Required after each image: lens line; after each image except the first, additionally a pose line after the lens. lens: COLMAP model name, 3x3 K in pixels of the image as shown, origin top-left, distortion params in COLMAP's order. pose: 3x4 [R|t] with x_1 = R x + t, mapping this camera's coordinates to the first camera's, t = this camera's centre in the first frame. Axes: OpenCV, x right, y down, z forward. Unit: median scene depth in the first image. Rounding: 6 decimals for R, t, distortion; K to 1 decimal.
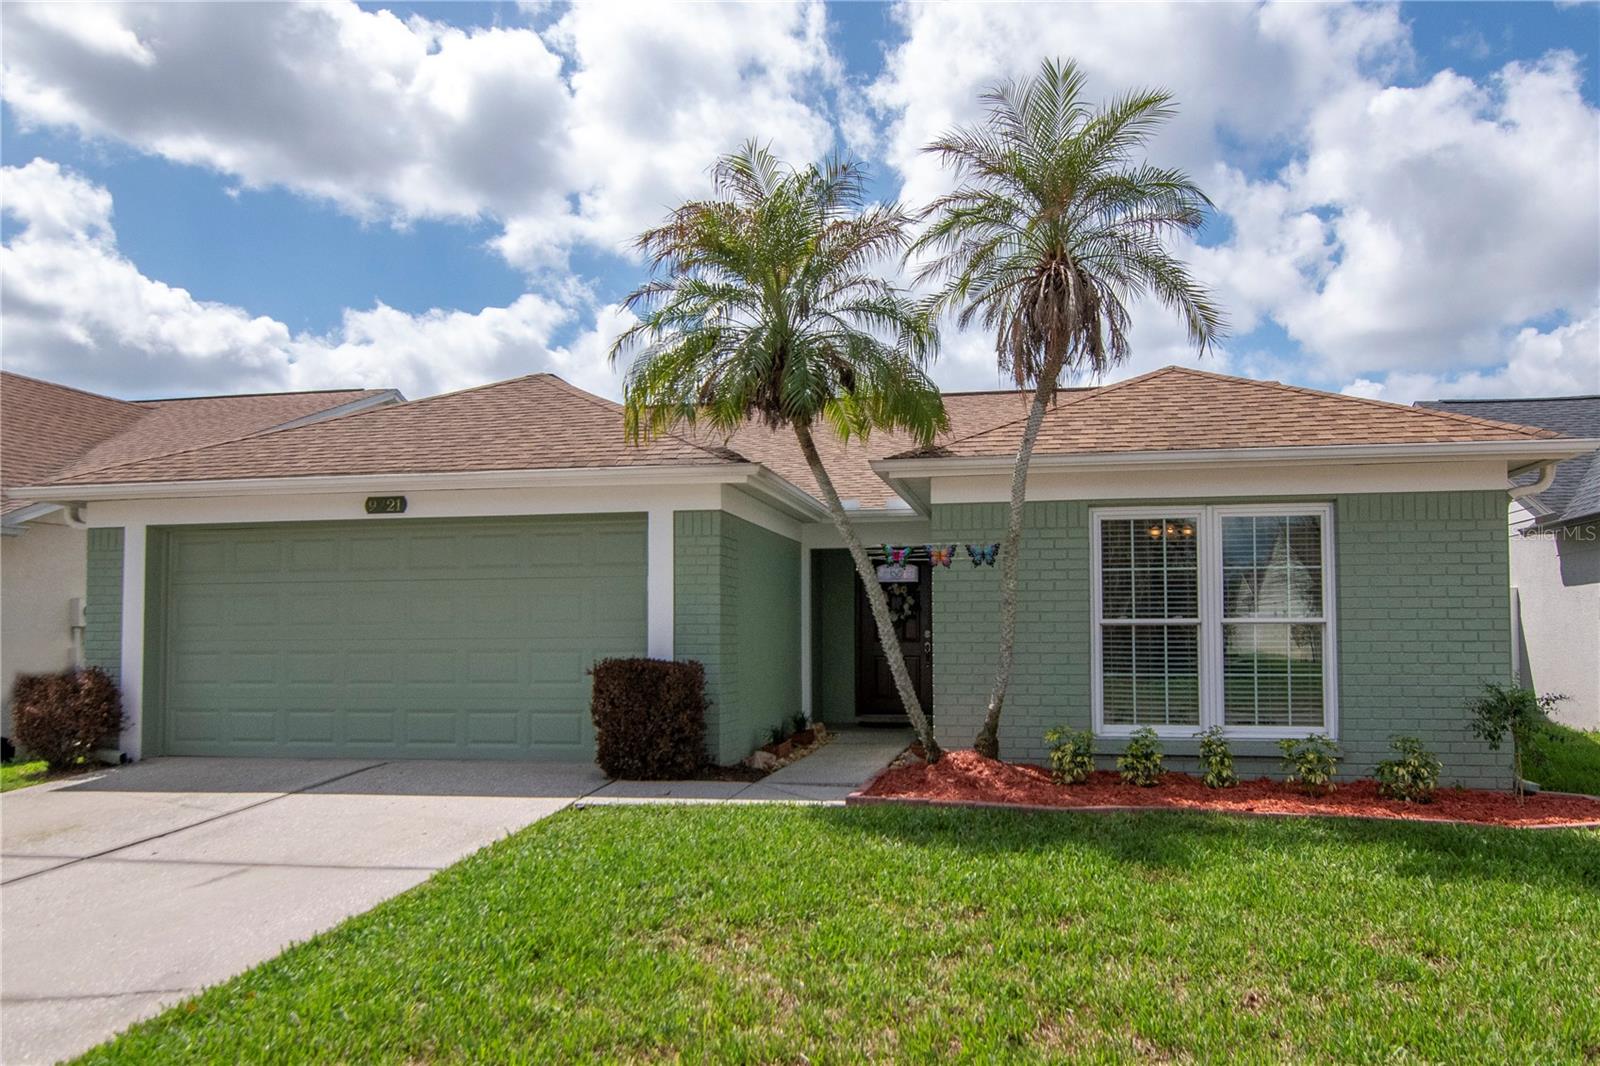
lens RADIAL K [[895.8, 0, 857.9], [0, 895.8, 623.5], [0, 0, 1]] dist [-0.002744, -0.000012]
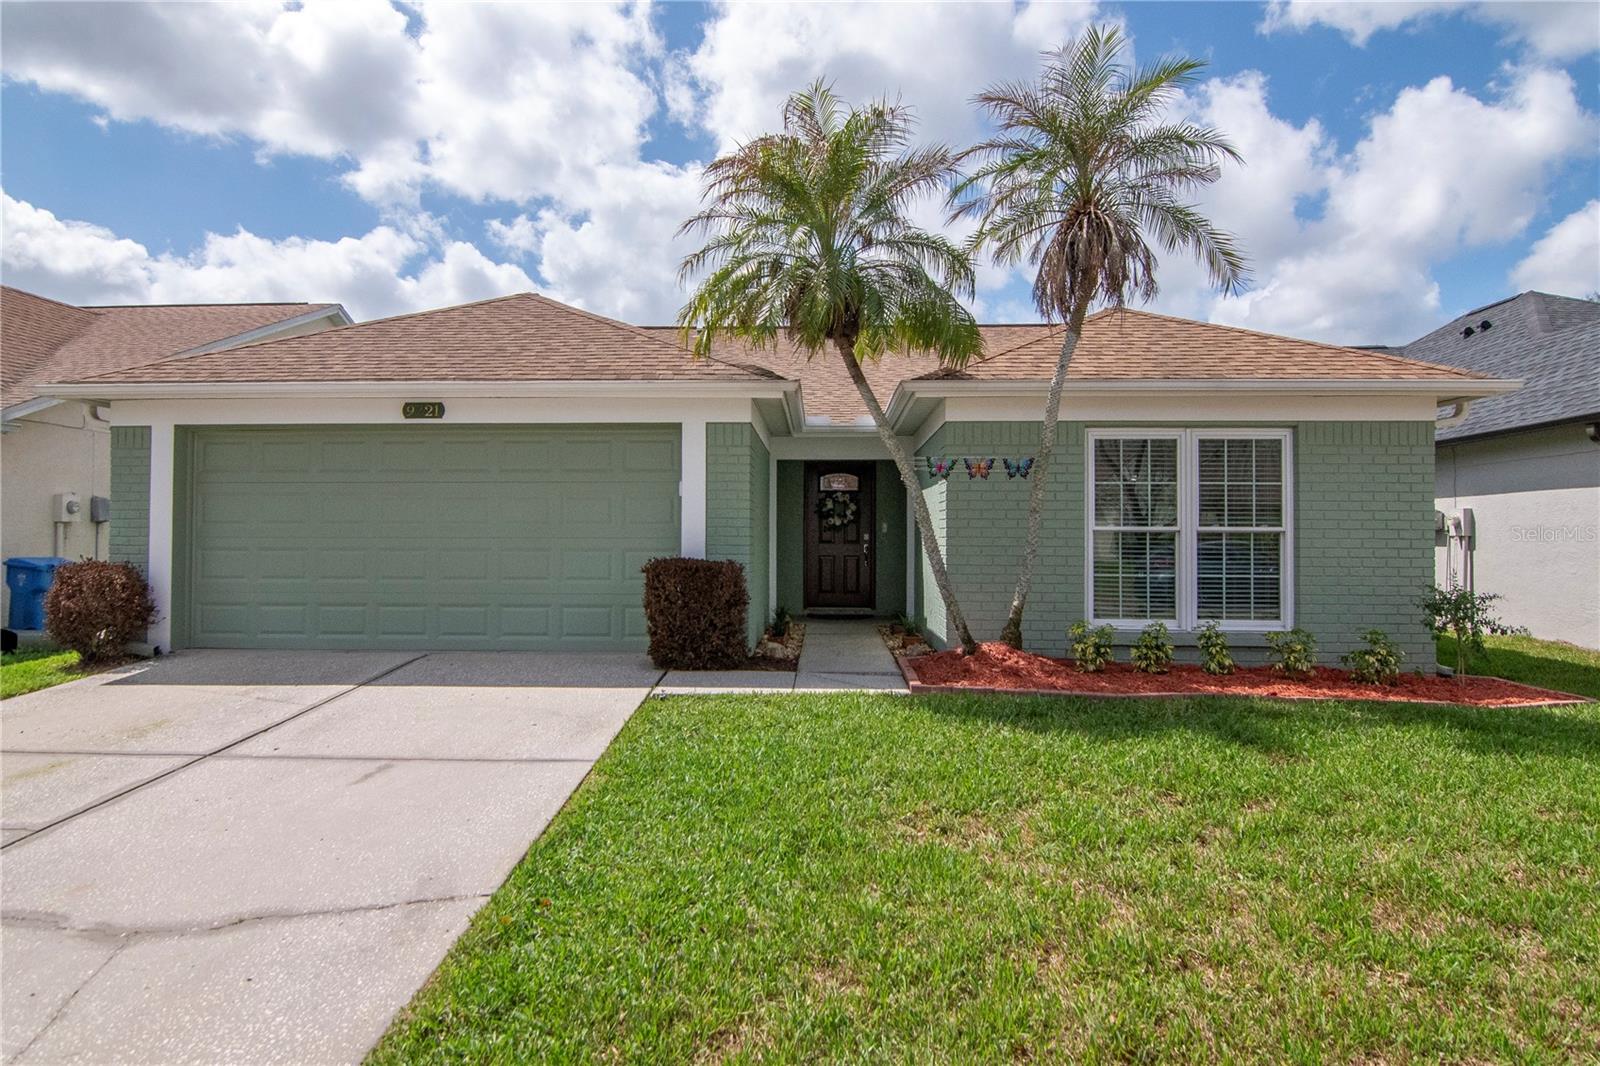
lens RADIAL K [[771.7, 0, 745.2], [0, 771.7, 530.9], [0, 0, 1]] dist [-0.006228, -0.004307]
pose [[0.995591, 0.010405, 0.093219, -0.270227], [-0.010970, 0.999924, 0.005549, 0.000562], [-0.093155, -0.006547, 0.995630, 0.069498]]
